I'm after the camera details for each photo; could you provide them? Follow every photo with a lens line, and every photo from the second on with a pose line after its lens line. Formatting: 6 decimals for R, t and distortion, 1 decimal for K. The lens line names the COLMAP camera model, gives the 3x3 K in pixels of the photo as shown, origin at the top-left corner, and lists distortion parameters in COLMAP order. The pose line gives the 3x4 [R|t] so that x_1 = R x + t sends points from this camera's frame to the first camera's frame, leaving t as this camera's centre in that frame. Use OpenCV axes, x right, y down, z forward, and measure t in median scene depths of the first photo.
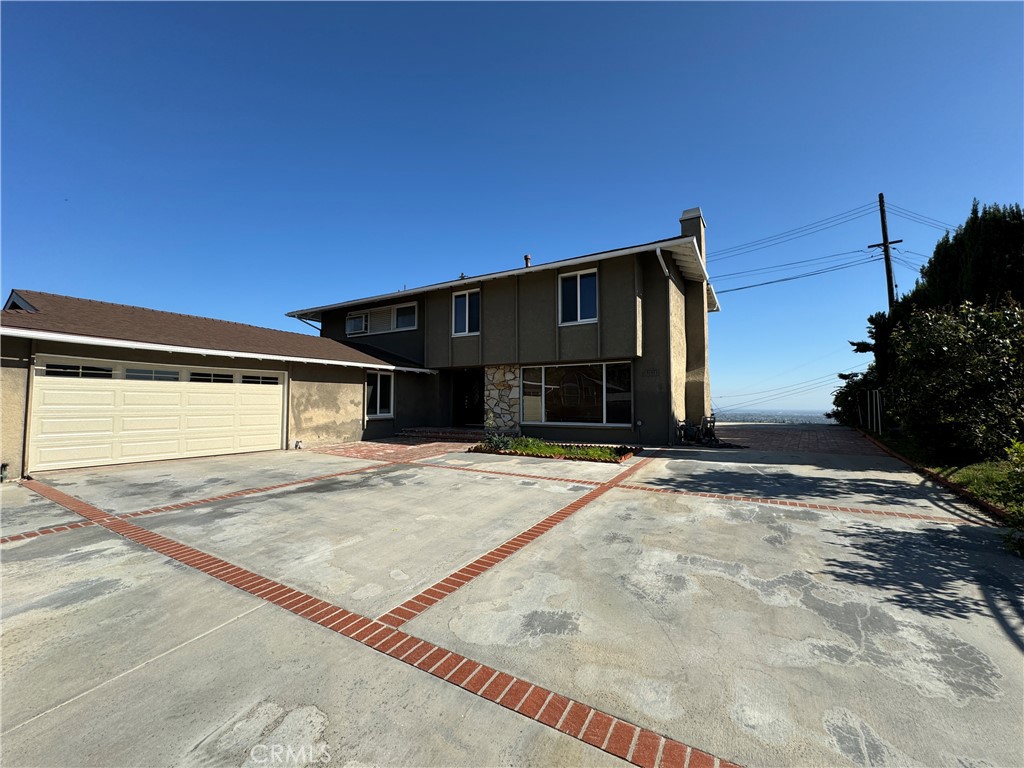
lens RADIAL K [[406.7, 0, 508.3], [0, 406.7, 382.7], [0, 0, 1]] dist [0.000275, 0.000031]
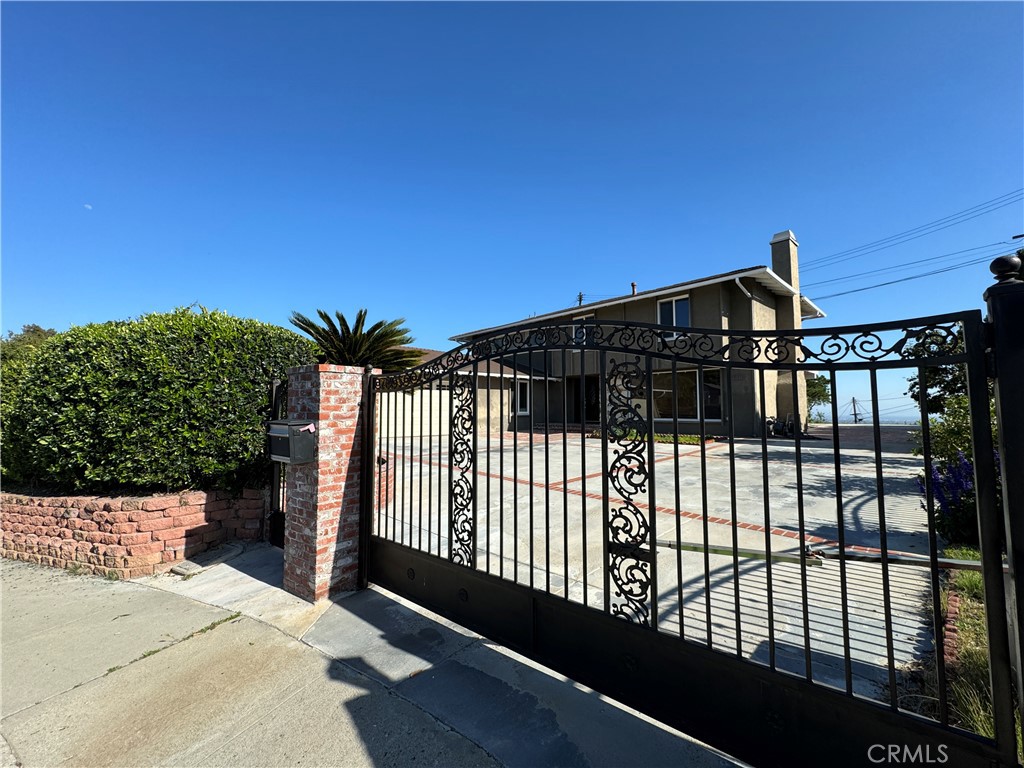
lens RADIAL K [[406.7, 0, 510.3], [0, 406.7, 383.1], [0, 0, 1]] dist [0.000275, 0.000031]
pose [[0.957752, -0.017373, -0.287071, 0.042584], [0.012588, 0.999749, -0.018508, 0.006356], [0.287321, 0.014112, 0.957730, -0.309530]]
